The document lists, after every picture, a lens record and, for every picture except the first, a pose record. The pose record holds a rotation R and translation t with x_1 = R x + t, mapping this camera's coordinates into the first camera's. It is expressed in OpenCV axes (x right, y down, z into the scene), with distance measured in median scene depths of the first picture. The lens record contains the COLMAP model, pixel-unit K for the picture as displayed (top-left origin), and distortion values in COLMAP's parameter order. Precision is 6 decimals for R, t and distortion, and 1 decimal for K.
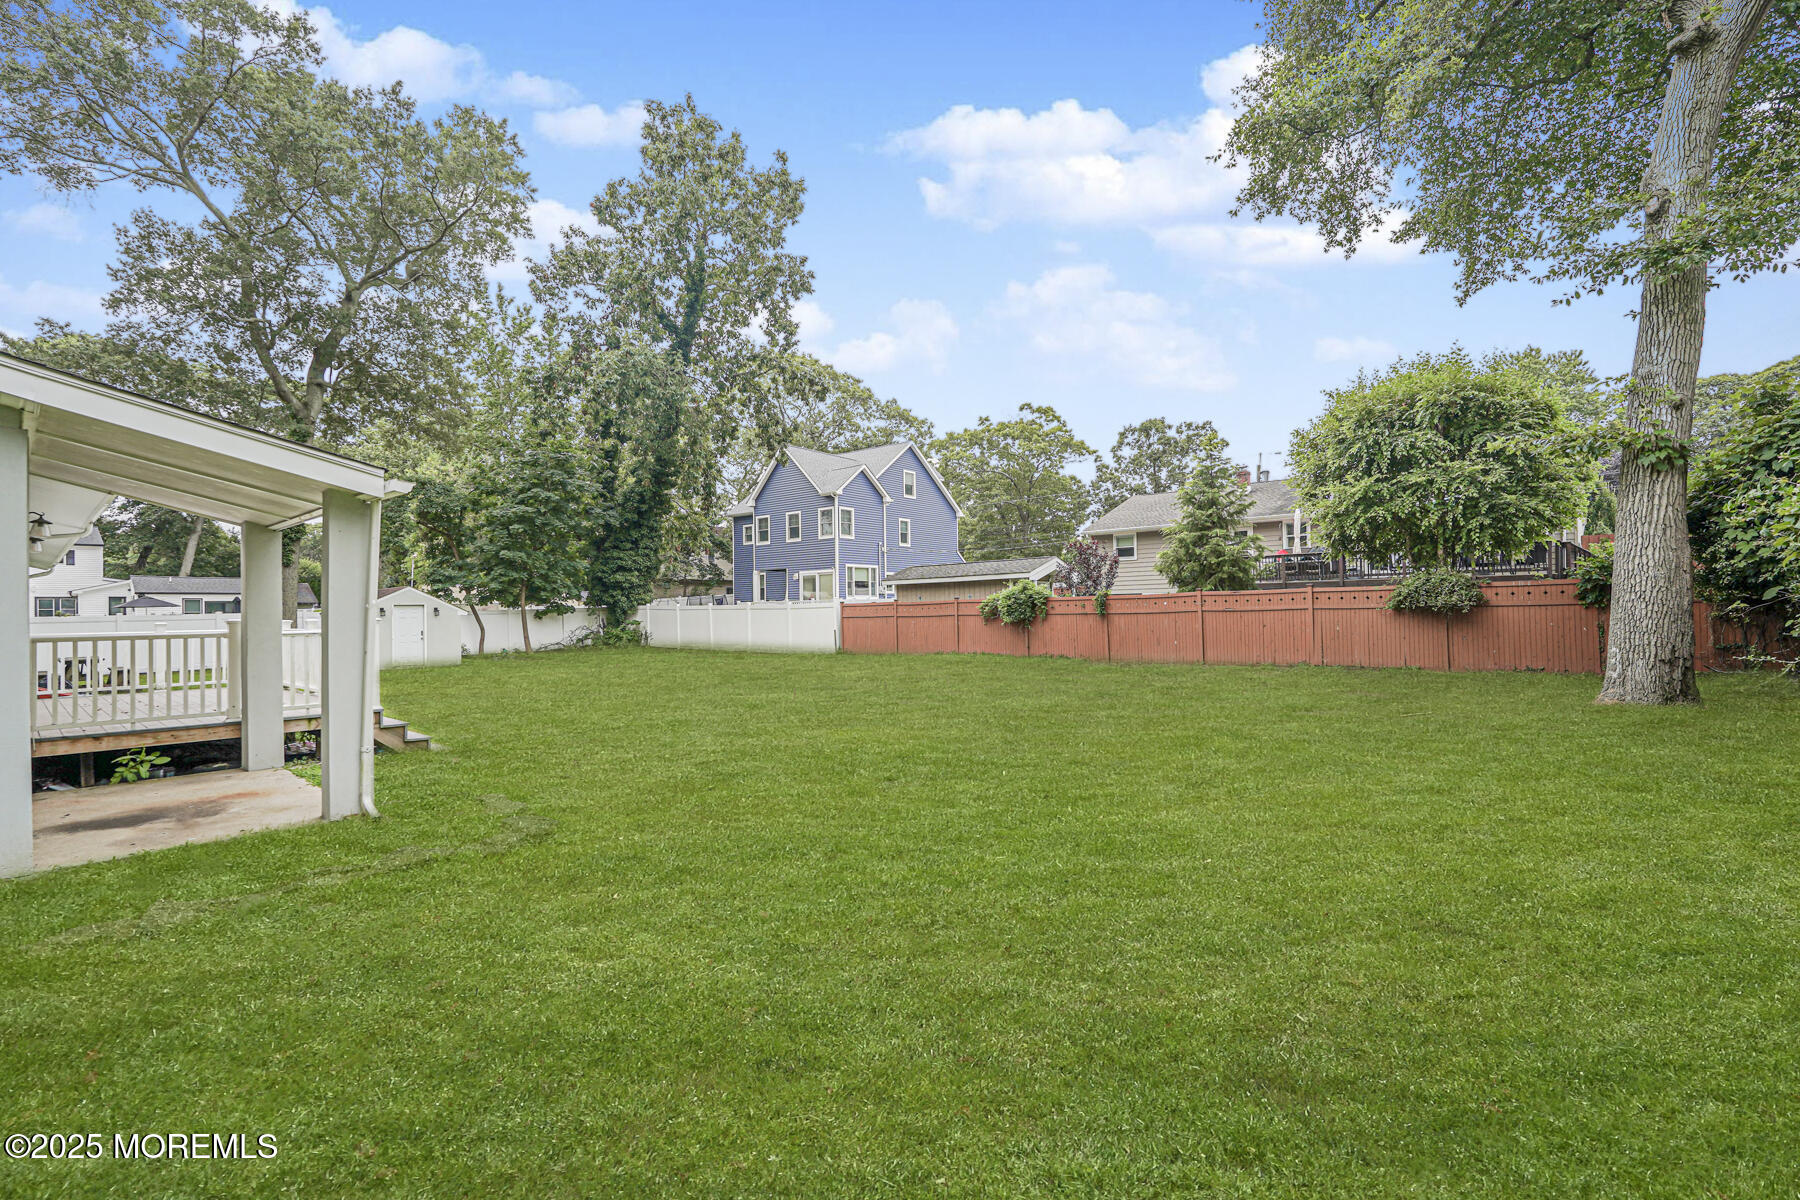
lens RADIAL K [[796.8, 0, 902.9], [0, 796.8, 599.4], [0, 0, 1]] dist [0.000342, -0.000066]
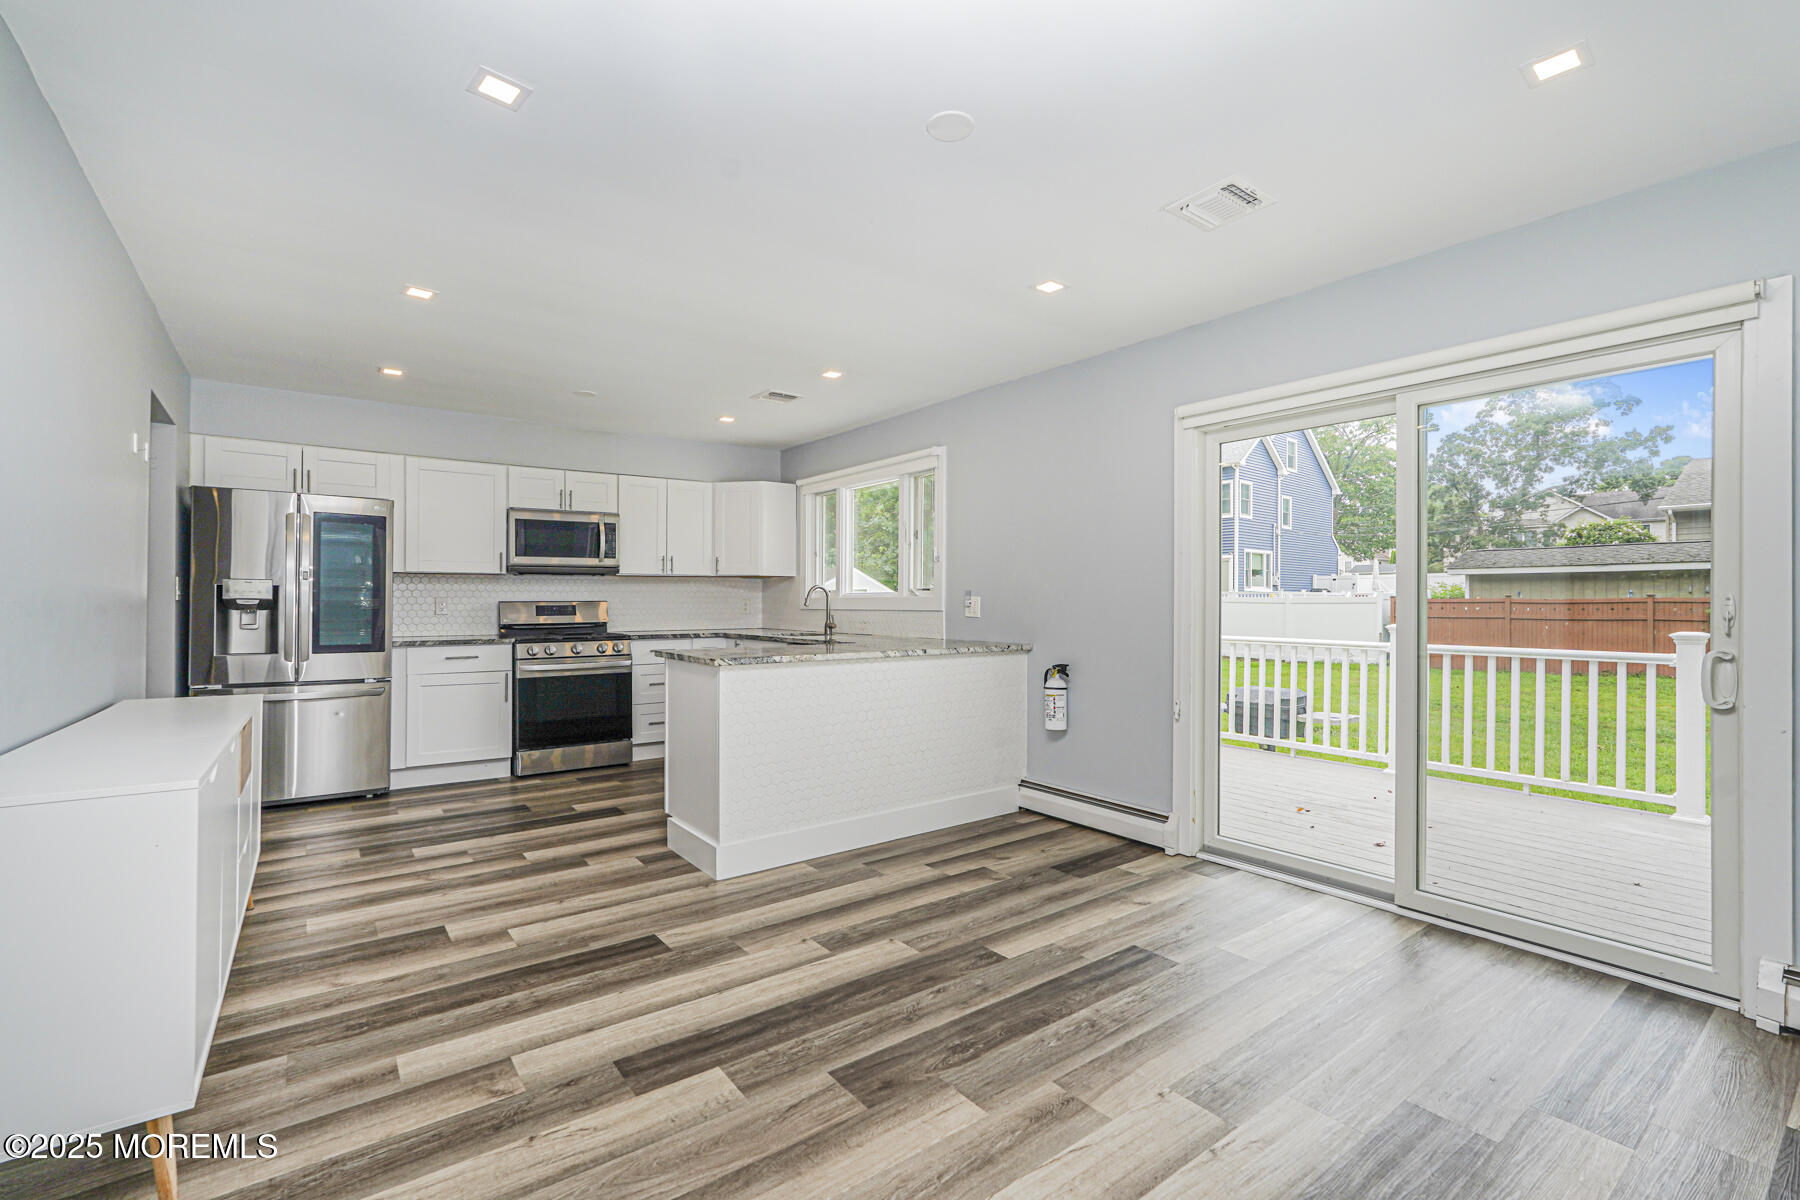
lens RADIAL K [[794.4, 0, 901.7], [0, 794.4, 603.8], [0, 0, 1]] dist [-0.018005, 0.010276]
pose [[0.980134, 0.020313, -0.197294, -0.302053], [-0.016565, 0.999650, 0.020631, 0.001891], [0.197644, -0.016953, 0.980127, 0.136394]]
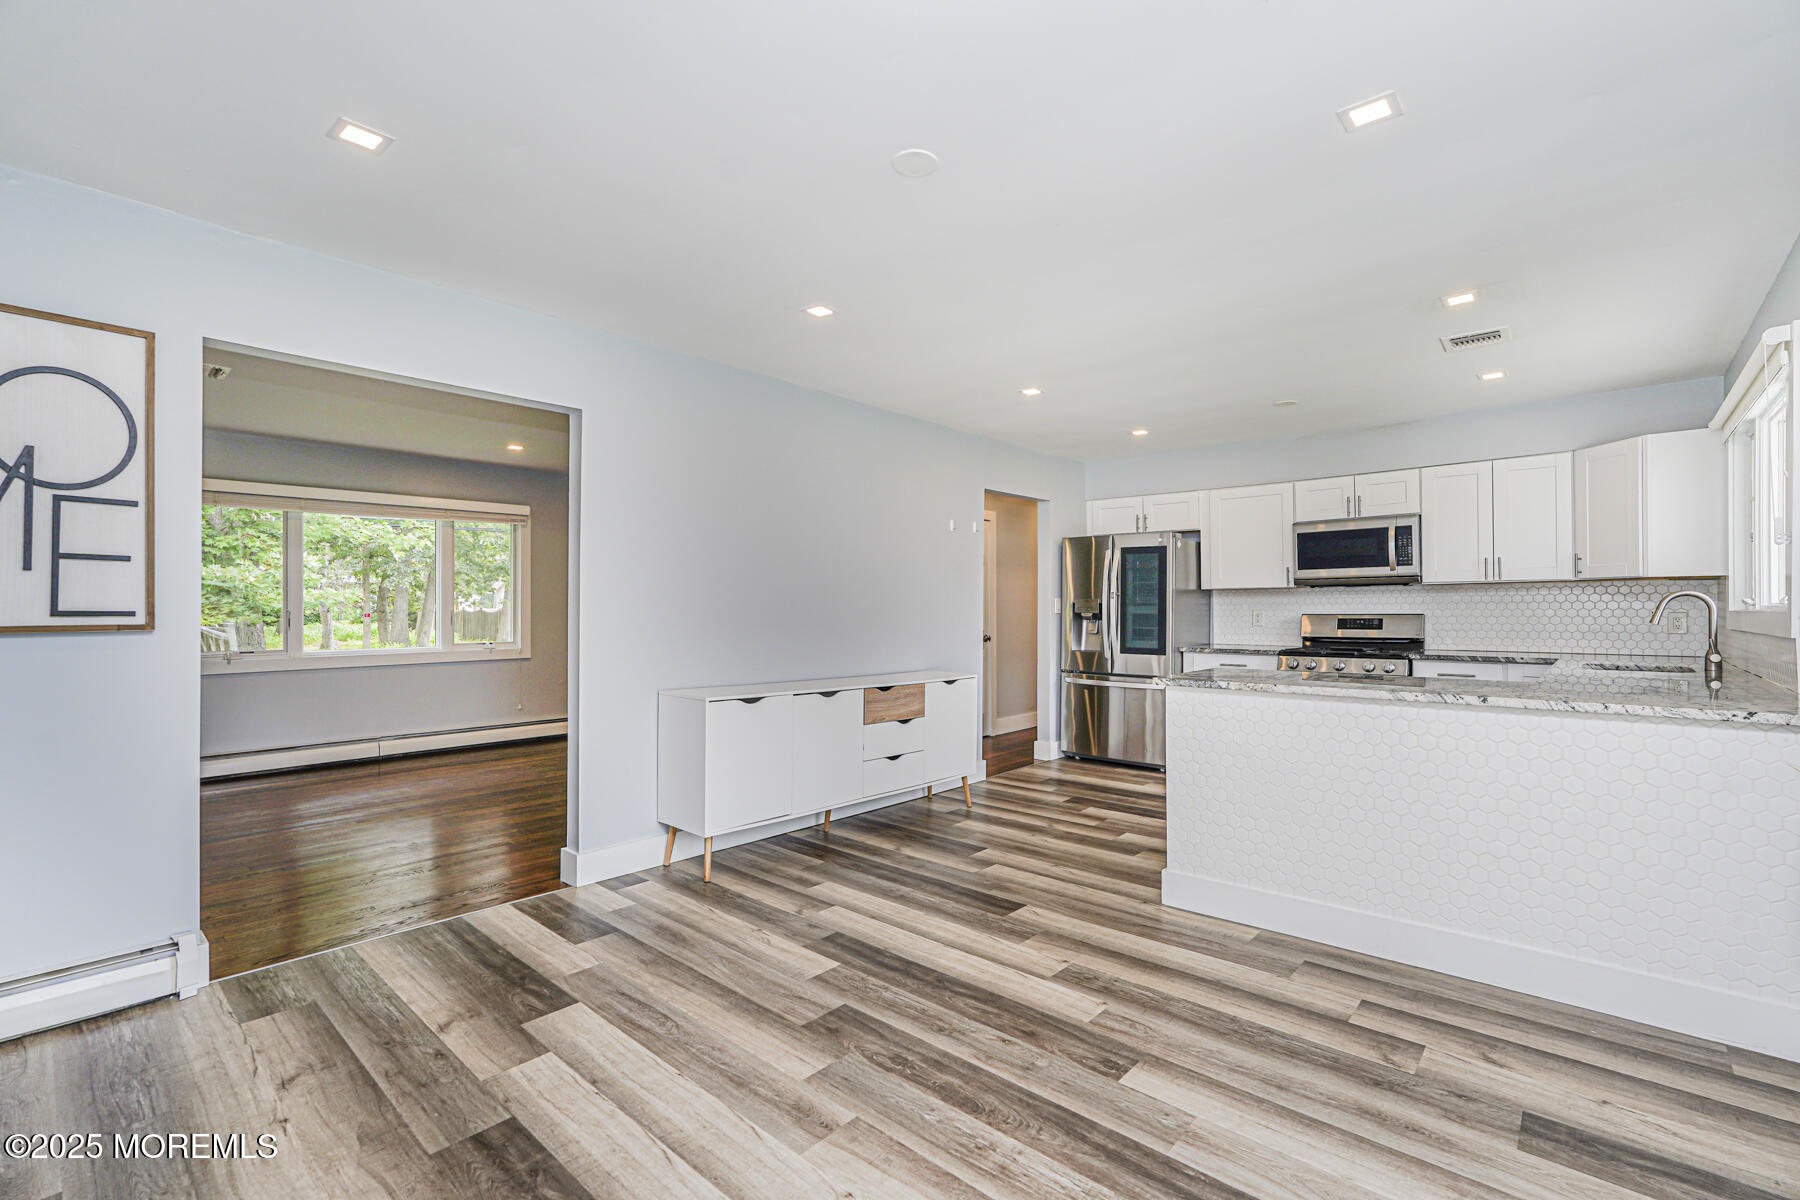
lens RADIAL K [[794.4, 0, 901.7], [0, 794.4, 603.8], [0, 0, 1]] dist [-0.018005, 0.010276]
pose [[-0.003187, 0.012922, -0.999911, -0.247353], [0.017446, 0.999765, 0.012864, 0.000287], [0.999843, -0.017404, -0.003411, 0.196674]]
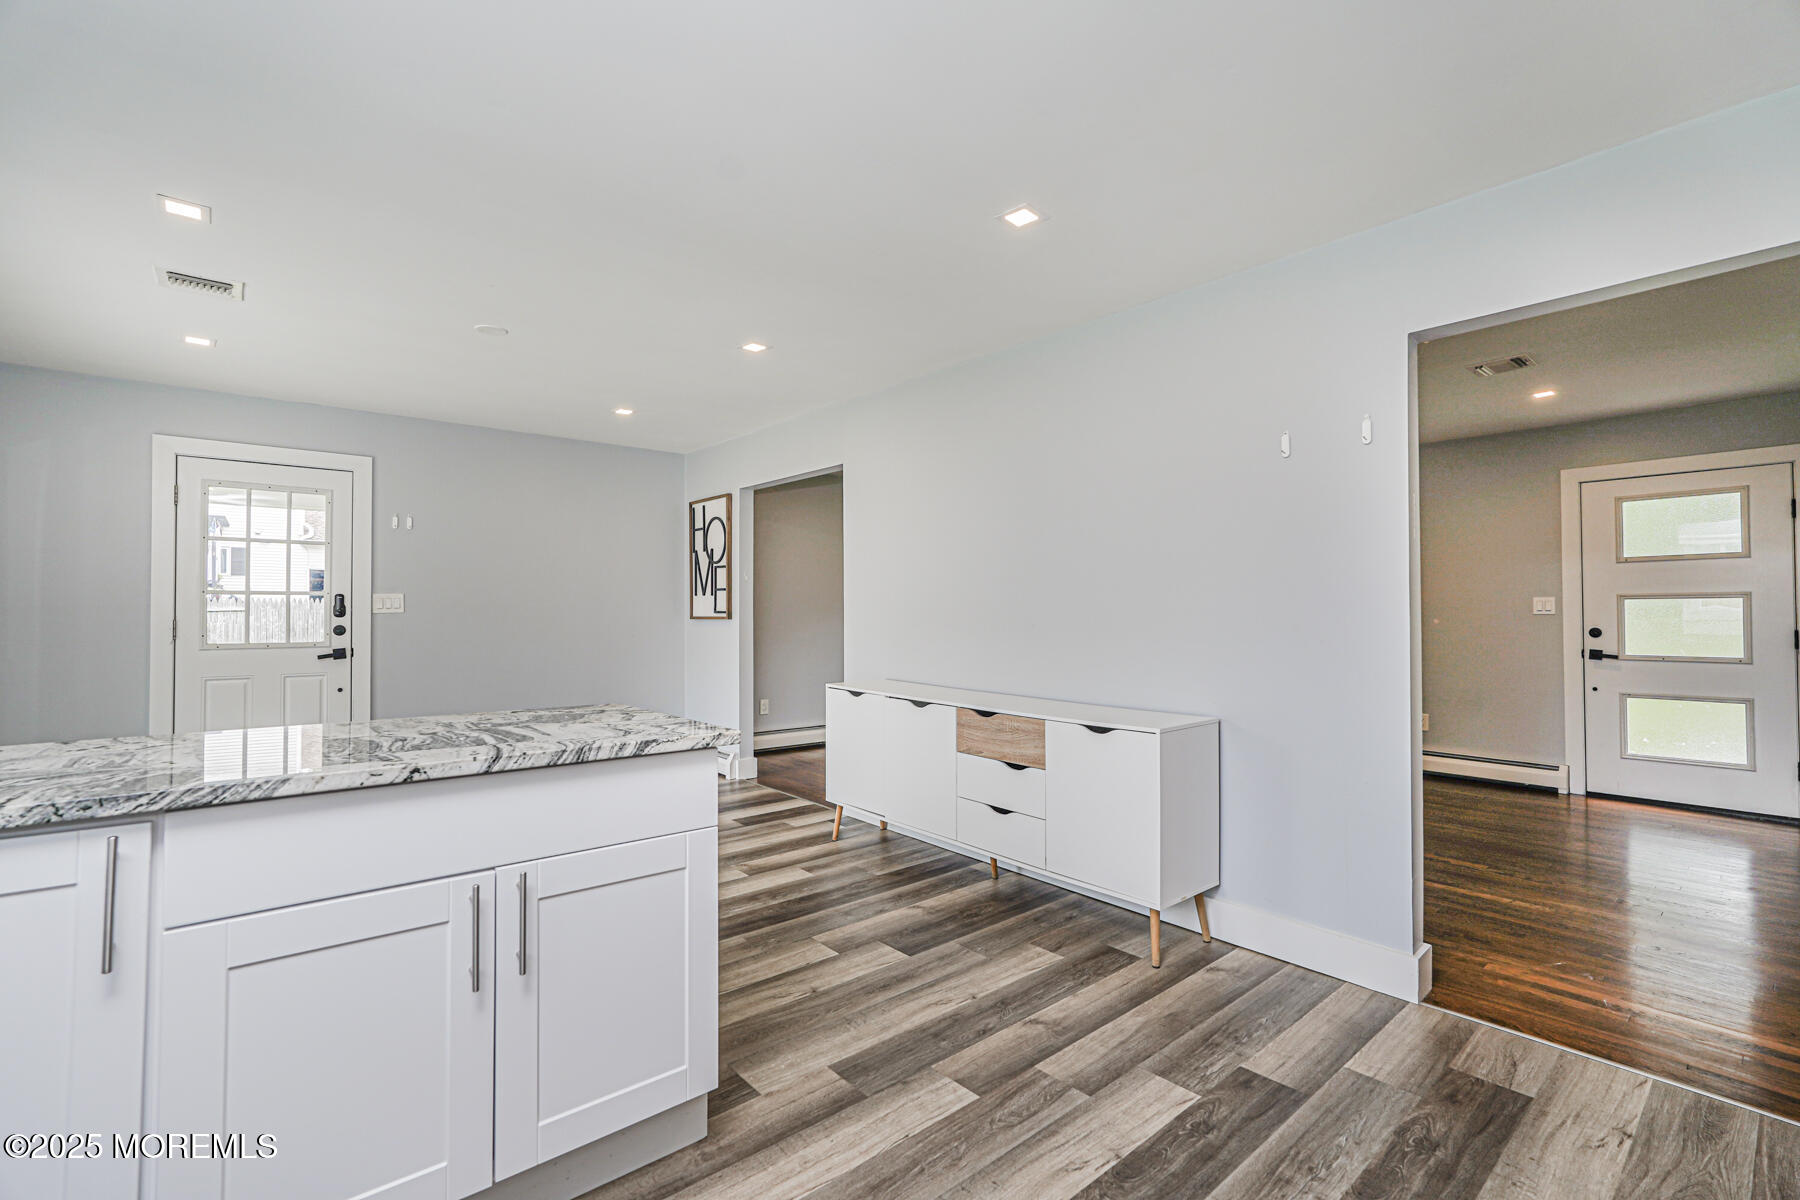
lens RADIAL K [[794.4, 0, 901.7], [0, 794.4, 603.8], [0, 0, 1]] dist [-0.018005, 0.010276]
pose [[-0.991118, 0.017926, 0.131770, -0.376199], [0.013741, 0.999374, -0.032602, 0.005068], [-0.132272, -0.030502, -0.990744, 0.290420]]
